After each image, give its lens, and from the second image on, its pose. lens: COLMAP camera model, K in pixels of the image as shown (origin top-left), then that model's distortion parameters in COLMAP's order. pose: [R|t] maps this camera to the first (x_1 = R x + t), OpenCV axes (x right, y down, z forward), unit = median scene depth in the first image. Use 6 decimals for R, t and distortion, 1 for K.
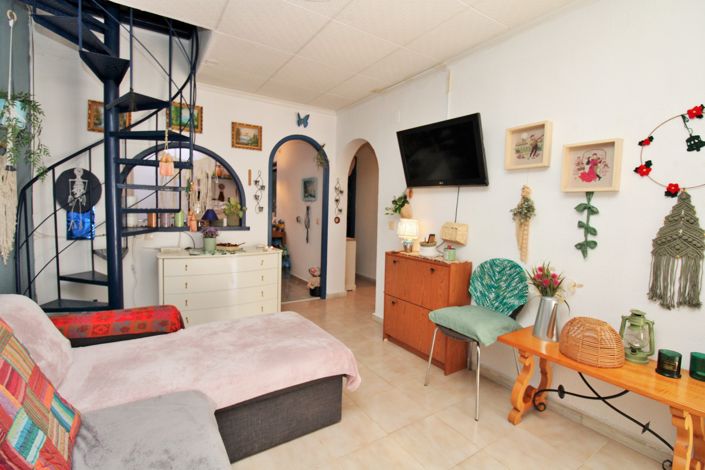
lens RADIAL K [[329.9, 0, 351.6], [0, 329.9, 230.3], [0, 0, 1]] dist [-0.002941, -0.002425]
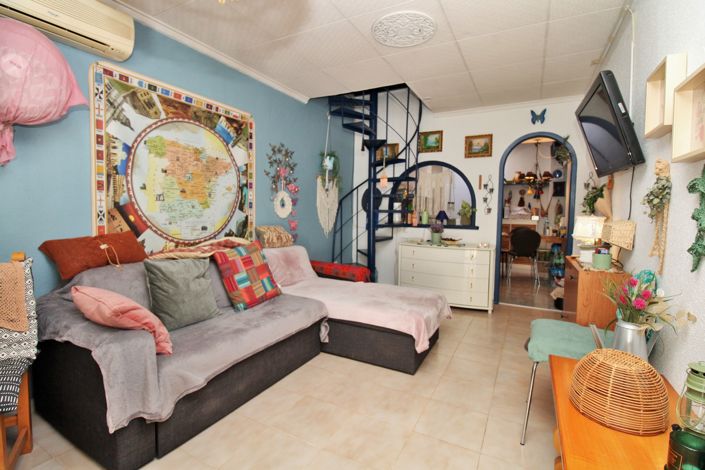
lens RADIAL K [[329.9, 0, 351.0], [0, 329.9, 233.1], [0, 0, 1]] dist [-0.002941, -0.002425]
pose [[0.473765, 0.039734, -0.879755, 0.481022], [-0.060581, 0.998086, 0.012455, 0.024901], [0.878565, 0.047395, 0.475265, 0.095959]]
